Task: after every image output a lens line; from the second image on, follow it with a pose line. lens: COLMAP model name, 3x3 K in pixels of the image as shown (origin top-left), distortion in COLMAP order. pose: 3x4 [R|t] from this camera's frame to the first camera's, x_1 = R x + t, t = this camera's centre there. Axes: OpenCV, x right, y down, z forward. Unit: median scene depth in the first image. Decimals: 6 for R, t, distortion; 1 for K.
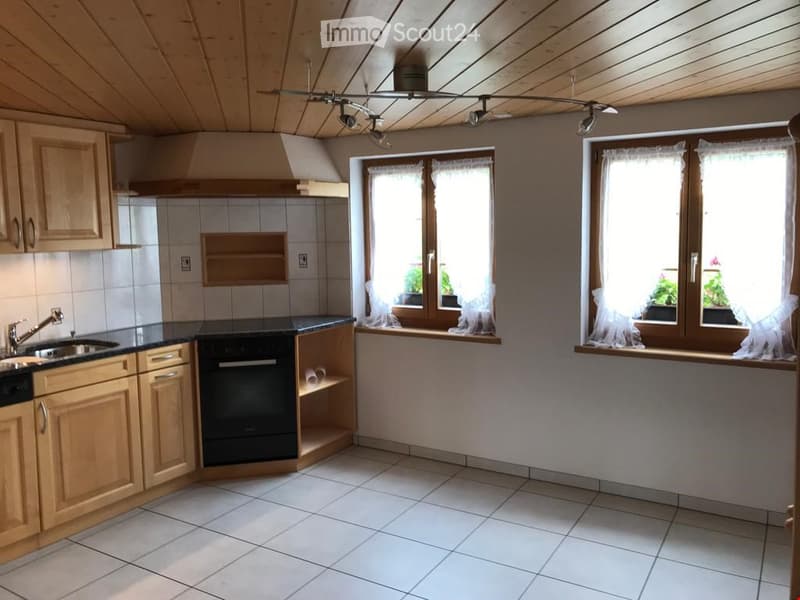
lens RADIAL K [[652.7, 0, 400.0], [0, 652.7, 300.0], [0, 0, 1]] dist [0.017779, 0.001302]
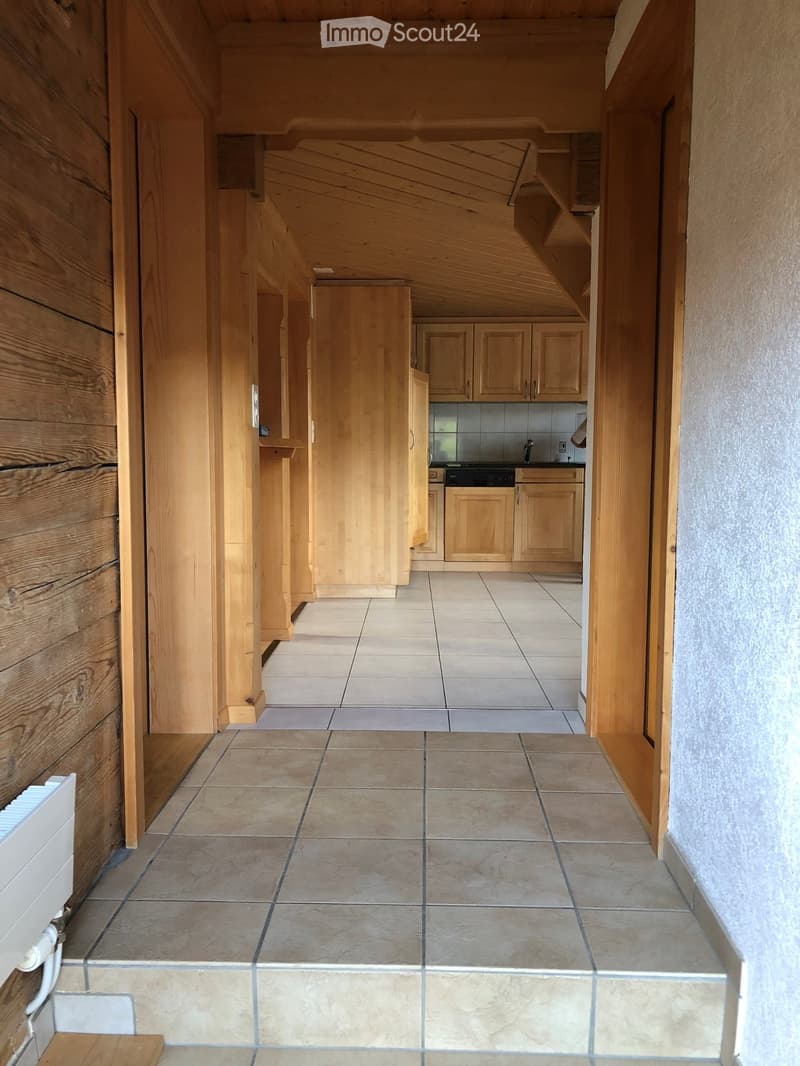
lens RADIAL K [[869.7, 0, 400.0], [0, 869.7, 533.0], [0, 0, 1]] dist [0.017779, 0.001302]
pose [[0.494323, 0.092041, -0.864392, 1.190851], [-0.097901, 0.993947, 0.049849, 0.179308], [0.863748, 0.059983, 0.500341, -0.372275]]
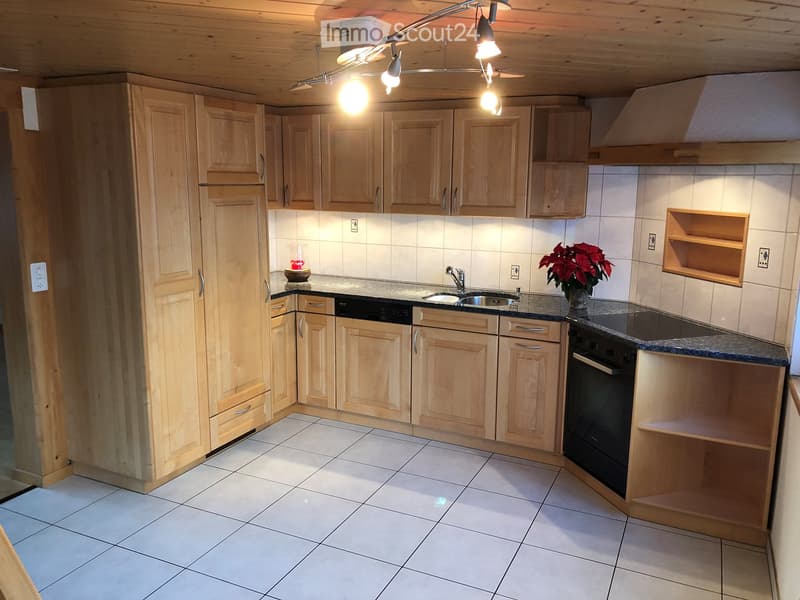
lens RADIAL K [[652.7, 0, 400.0], [0, 652.7, 300.0], [0, 0, 1]] dist [0.017779, 0.001302]
pose [[0.108715, 0.207851, -0.972100, 0.656620], [-0.122315, 0.973262, 0.194421, -0.140753], [0.986519, 0.097766, 0.131231, 0.731991]]
